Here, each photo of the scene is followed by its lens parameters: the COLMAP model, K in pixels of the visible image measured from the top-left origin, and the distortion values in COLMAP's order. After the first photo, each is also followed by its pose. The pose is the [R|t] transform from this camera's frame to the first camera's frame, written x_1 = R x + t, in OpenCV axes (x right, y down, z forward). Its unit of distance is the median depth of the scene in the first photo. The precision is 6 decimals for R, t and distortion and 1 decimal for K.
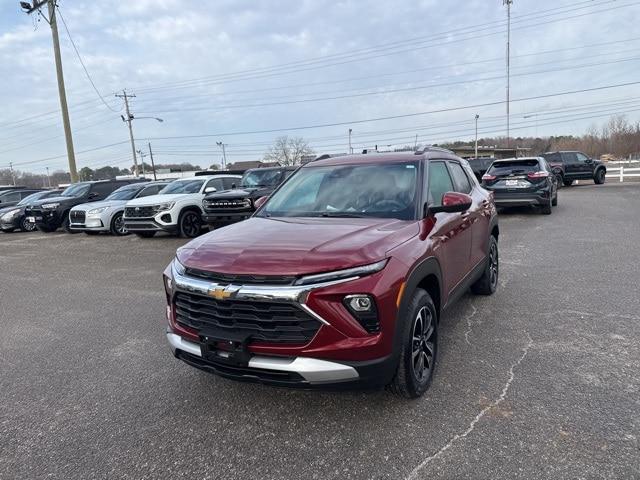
lens RADIAL K [[447.4, 0, 322.8], [0, 447.4, 236.9], [0, 0, 1]] dist [0.045713, -0.052749]
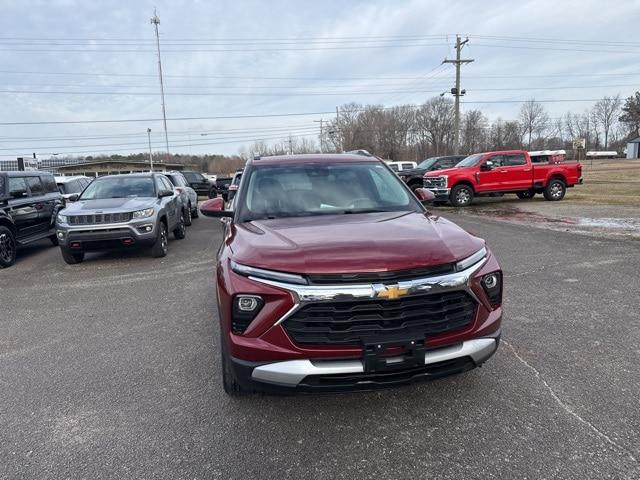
lens RADIAL K [[447.4, 0, 323.0], [0, 447.4, 236.8], [0, 0, 1]] dist [0.045713, -0.052749]
pose [[0.753173, -0.072222, 0.653846, -0.191712], [0.093679, 0.995600, 0.002061, -0.000280], [-0.651118, 0.059699, 0.756625, 0.083420]]
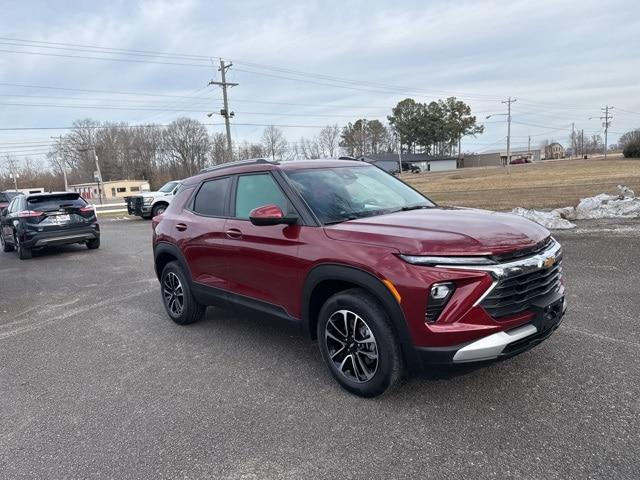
lens RADIAL K [[447.4, 0, 324.3], [0, 447.4, 243.4], [0, 0, 1]] dist [0.045713, -0.052749]
pose [[0.307724, -0.105710, 0.945585, -0.299819], [0.189050, 0.980788, 0.048122, -0.015445], [-0.932505, 0.163955, 0.321797, 0.239706]]
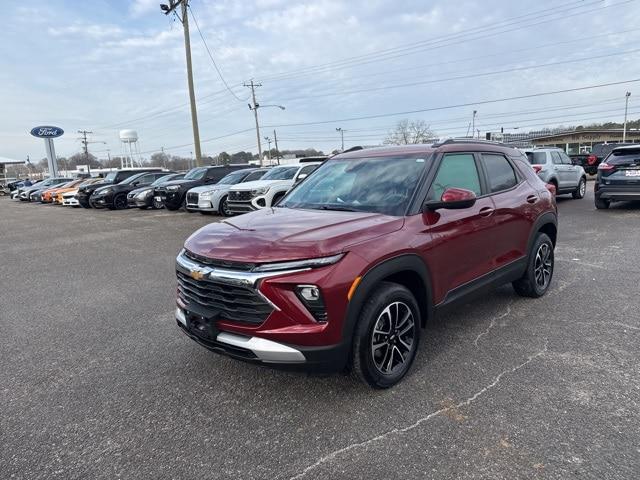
lens RADIAL K [[447.4, 0, 322.6], [0, 447.4, 239.4], [0, 0, 1]] dist [0.045713, -0.052749]
pose [[0.964700, 0.052966, -0.257971, 0.076666], [-0.042944, 0.998093, 0.044332, -0.005611], [0.259827, -0.031689, 0.965135, -0.003354]]
